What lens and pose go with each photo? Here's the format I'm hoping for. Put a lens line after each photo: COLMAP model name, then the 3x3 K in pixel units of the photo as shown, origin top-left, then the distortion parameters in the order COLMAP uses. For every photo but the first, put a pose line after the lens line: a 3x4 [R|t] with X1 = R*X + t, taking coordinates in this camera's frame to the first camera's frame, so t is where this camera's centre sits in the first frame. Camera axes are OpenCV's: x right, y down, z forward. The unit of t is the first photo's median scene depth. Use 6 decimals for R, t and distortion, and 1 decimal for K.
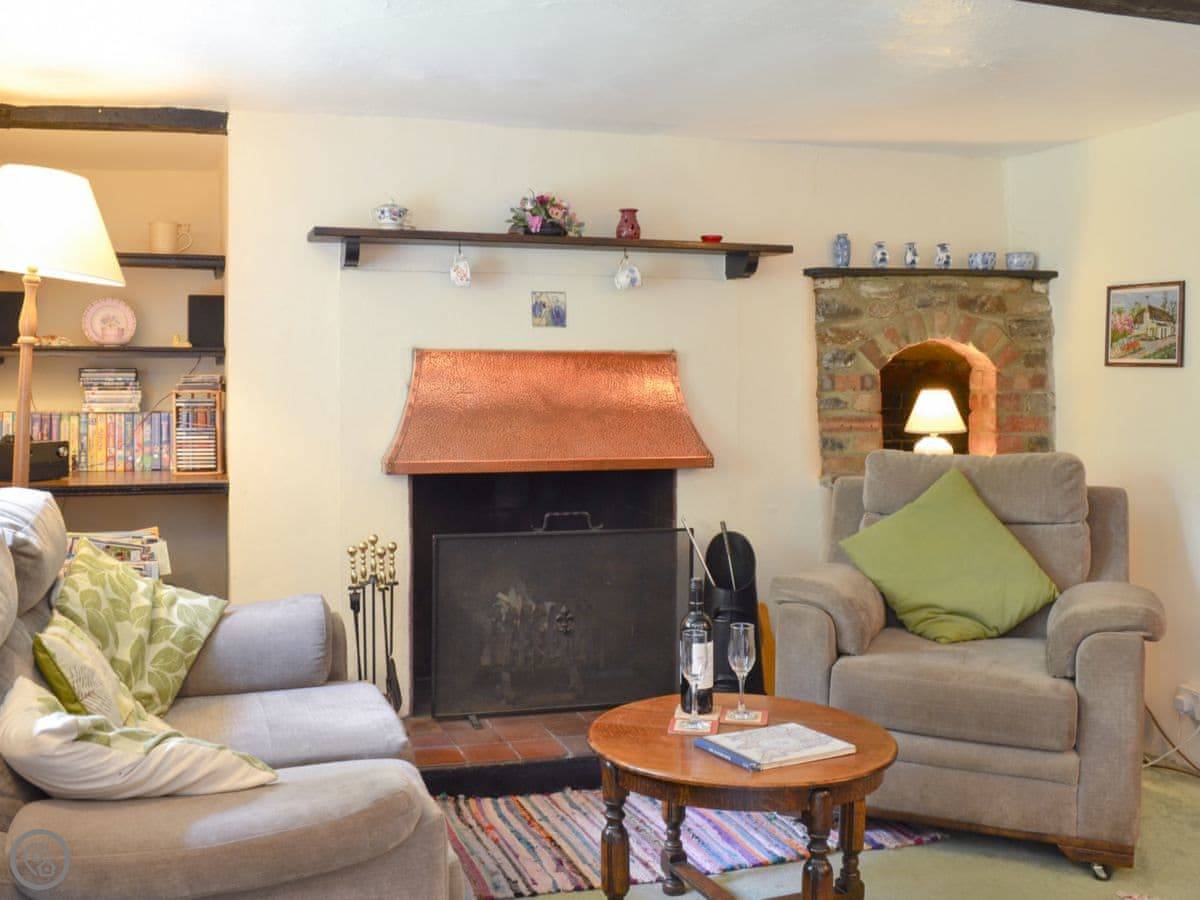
lens RADIAL K [[915.5, 0, 600.0], [0, 915.5, 450.0], [0, 0, 1]] dist [-0.061937, 0.009411]
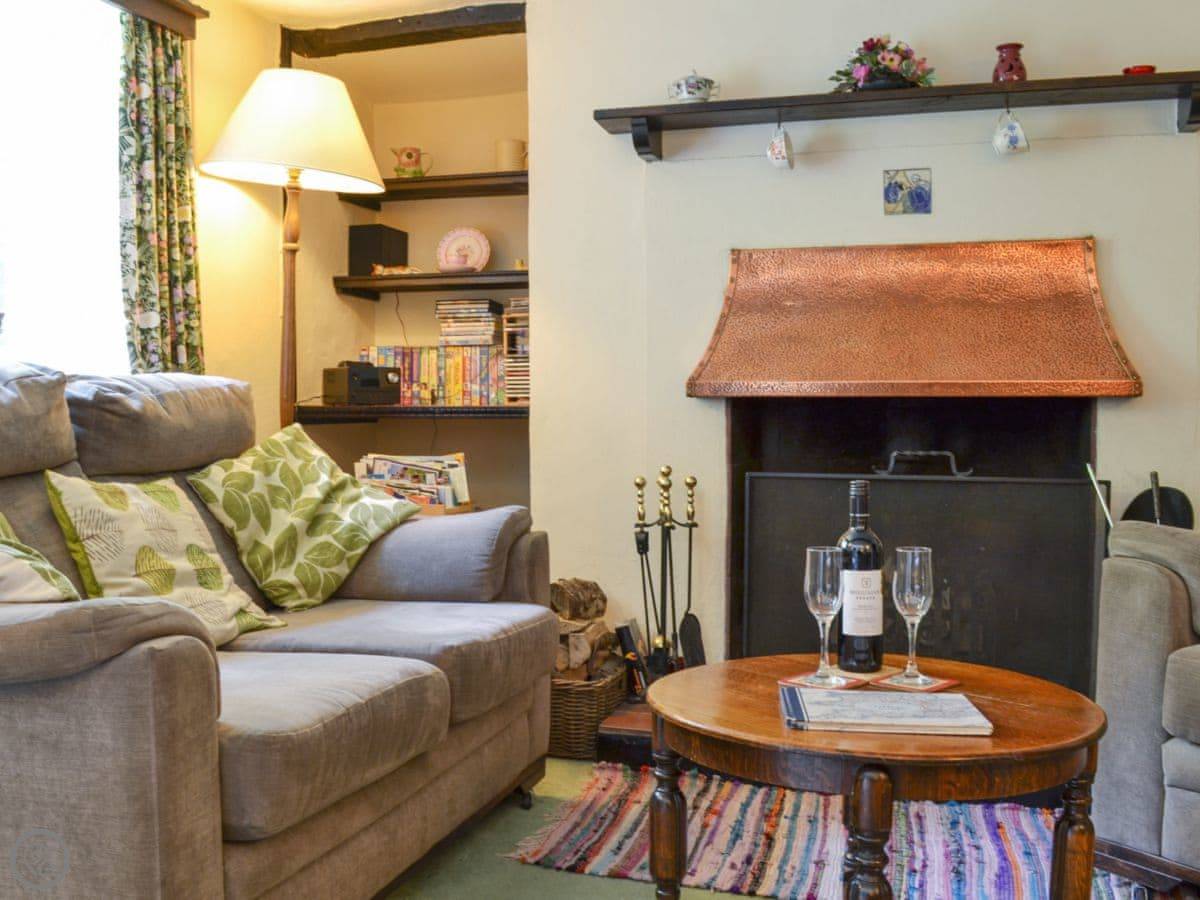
lens RADIAL K [[1056.6, 0, 600.0], [0, 1056.6, 450.0], [0, 0, 1]] dist [-0.053386, -0.008267]
pose [[0.870733, 0.021089, -0.491303, 0.179981], [-0.010859, 0.999661, 0.023665, 0.053897], [0.491636, -0.015271, 0.870667, 0.103012]]
